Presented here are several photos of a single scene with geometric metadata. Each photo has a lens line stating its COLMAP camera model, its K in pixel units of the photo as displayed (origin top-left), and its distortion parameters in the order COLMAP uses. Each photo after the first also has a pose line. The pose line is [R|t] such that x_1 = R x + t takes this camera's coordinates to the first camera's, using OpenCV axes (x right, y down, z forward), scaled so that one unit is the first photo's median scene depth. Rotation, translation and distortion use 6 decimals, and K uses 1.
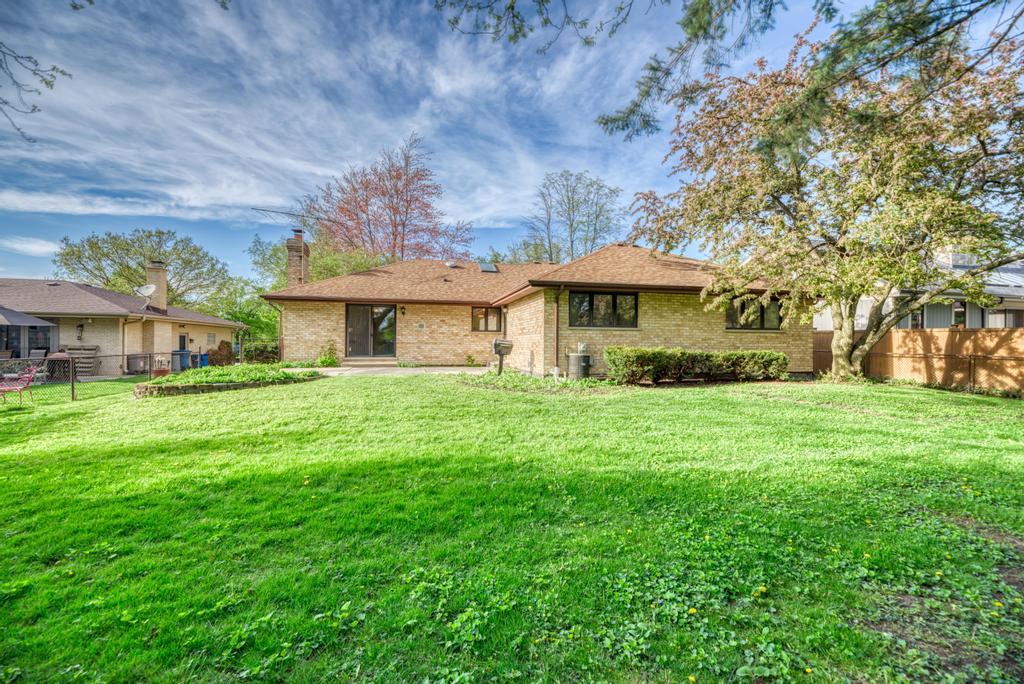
lens RADIAL K [[420.5, 0, 511.3], [0, 420.5, 339.2], [0, 0, 1]] dist [-0.002681, -0.000143]
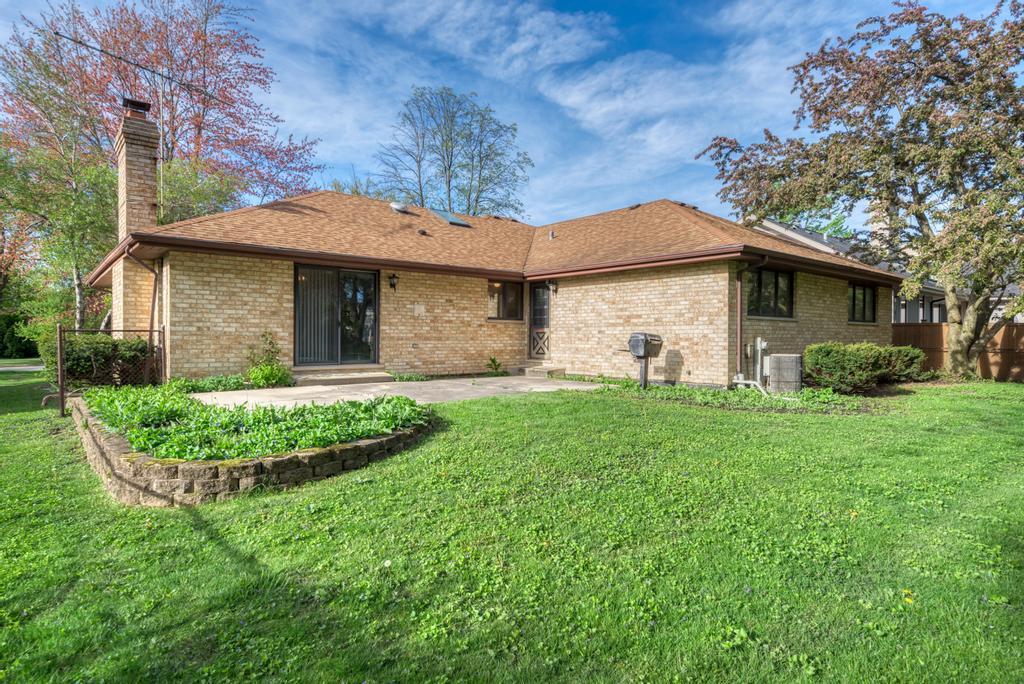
lens RADIAL K [[568.9, 0, 511.6], [0, 568.9, 340.3], [0, 0, 1]] dist [0.004049, 0.000362]
pose [[0.892118, -0.004618, 0.451779, -0.476593], [-0.003539, 0.999846, 0.017208, -0.002304], [-0.451789, -0.016950, 0.891964, 0.254510]]
